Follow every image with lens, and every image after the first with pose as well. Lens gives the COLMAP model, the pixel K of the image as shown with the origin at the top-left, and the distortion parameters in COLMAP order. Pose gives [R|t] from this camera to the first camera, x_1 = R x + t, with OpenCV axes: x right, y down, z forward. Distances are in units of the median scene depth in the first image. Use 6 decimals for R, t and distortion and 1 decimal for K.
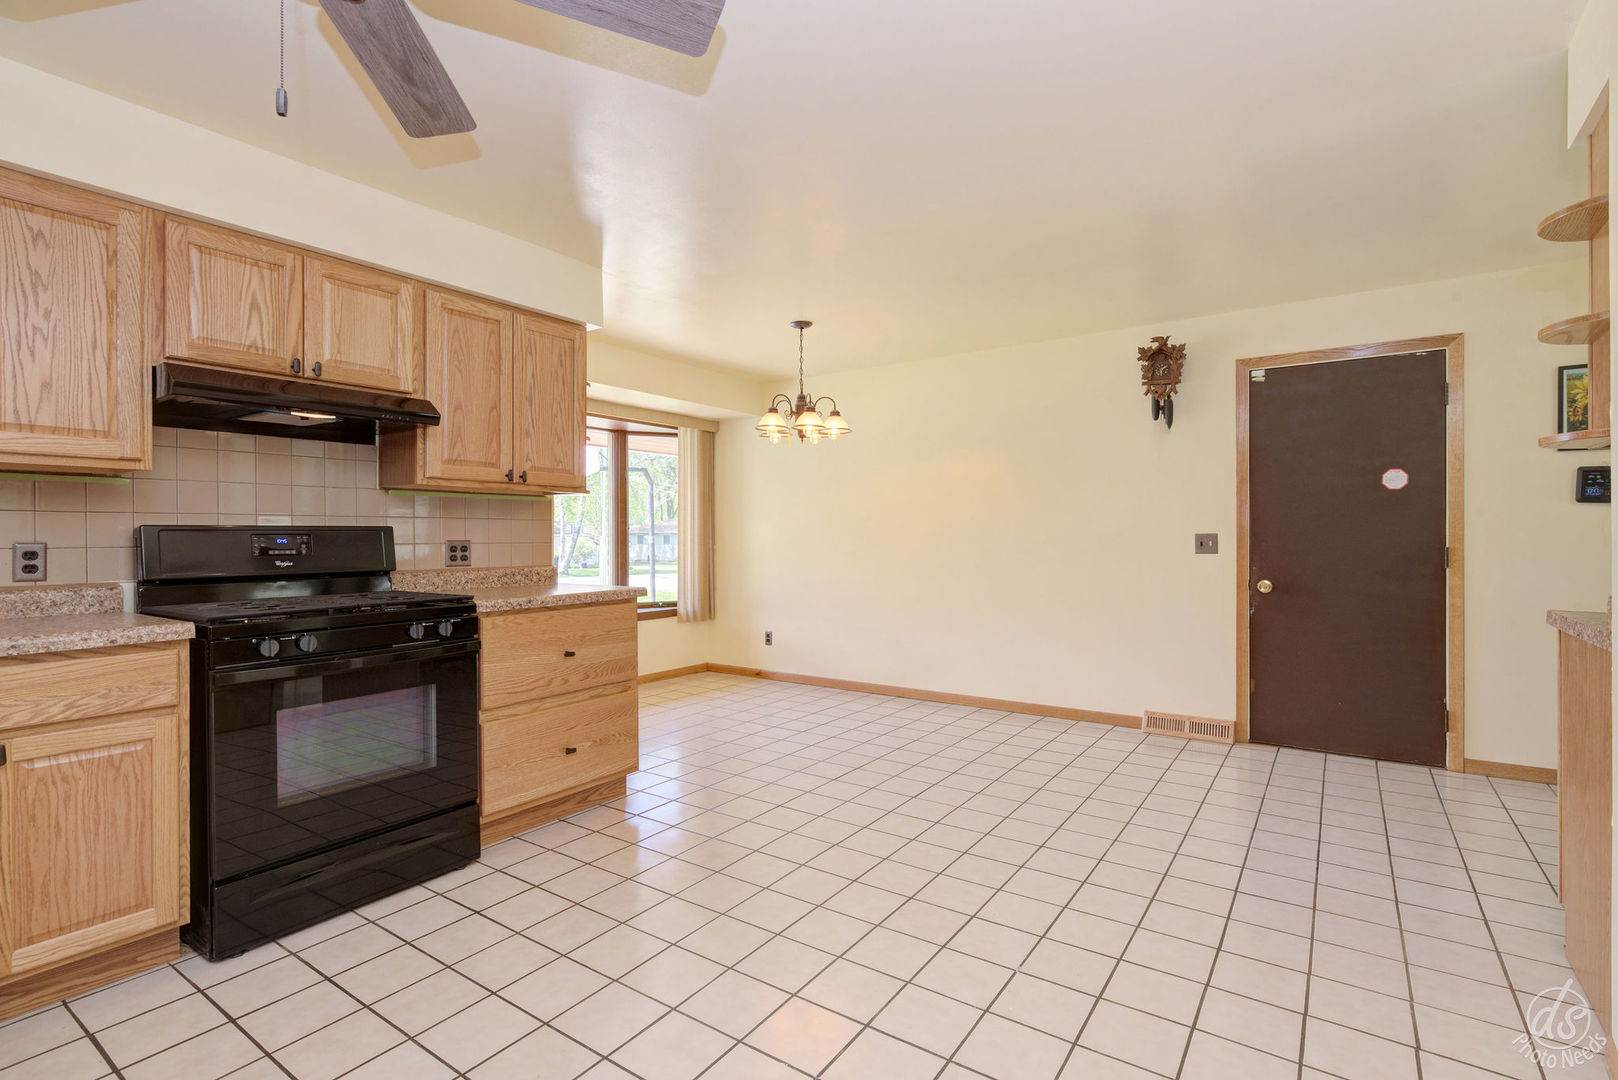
lens RADIAL K [[761.7, 0, 813.1], [0, 761.7, 536.7], [0, 0, 1]] dist [-0.009728, -0.002061]
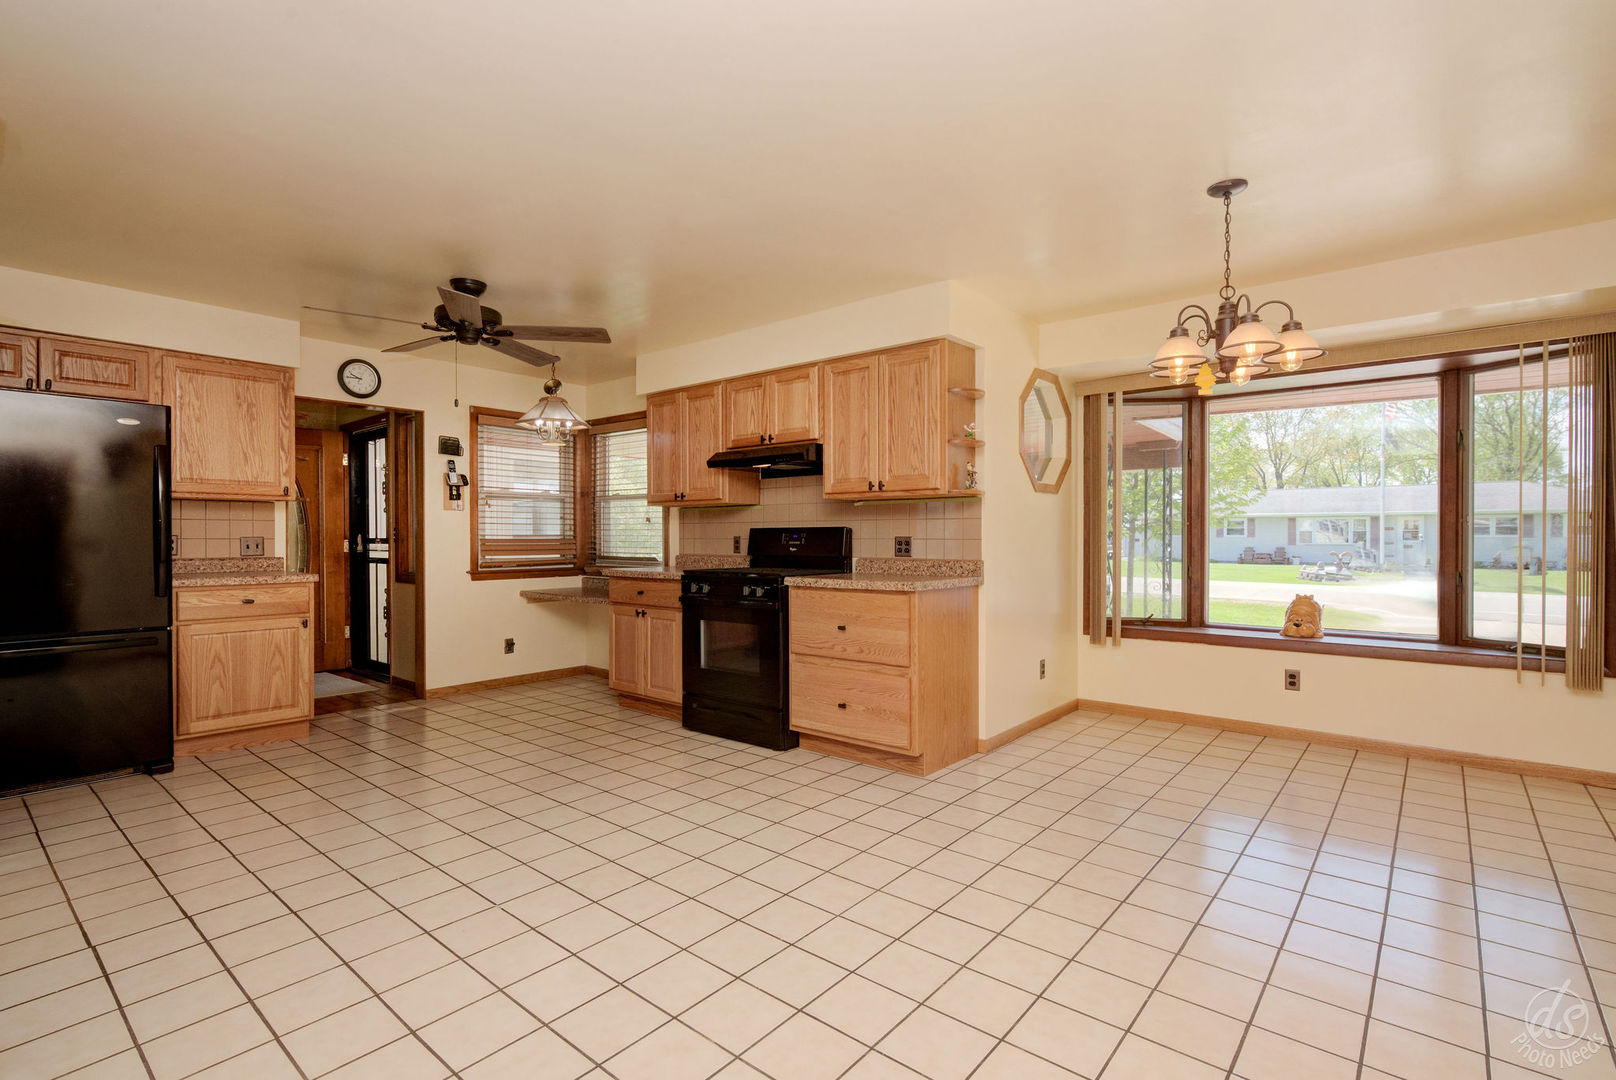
lens RADIAL K [[760.7, 0, 808.0], [0, 760.7, 540.5], [0, 0, 1]] dist [-0.009728, -0.002061]
pose [[-0.093422, 0.008571, -0.995590, 0.893440], [0.001630, 0.999963, 0.008456, 0.000146], [0.995625, -0.000833, -0.093432, 1.026464]]
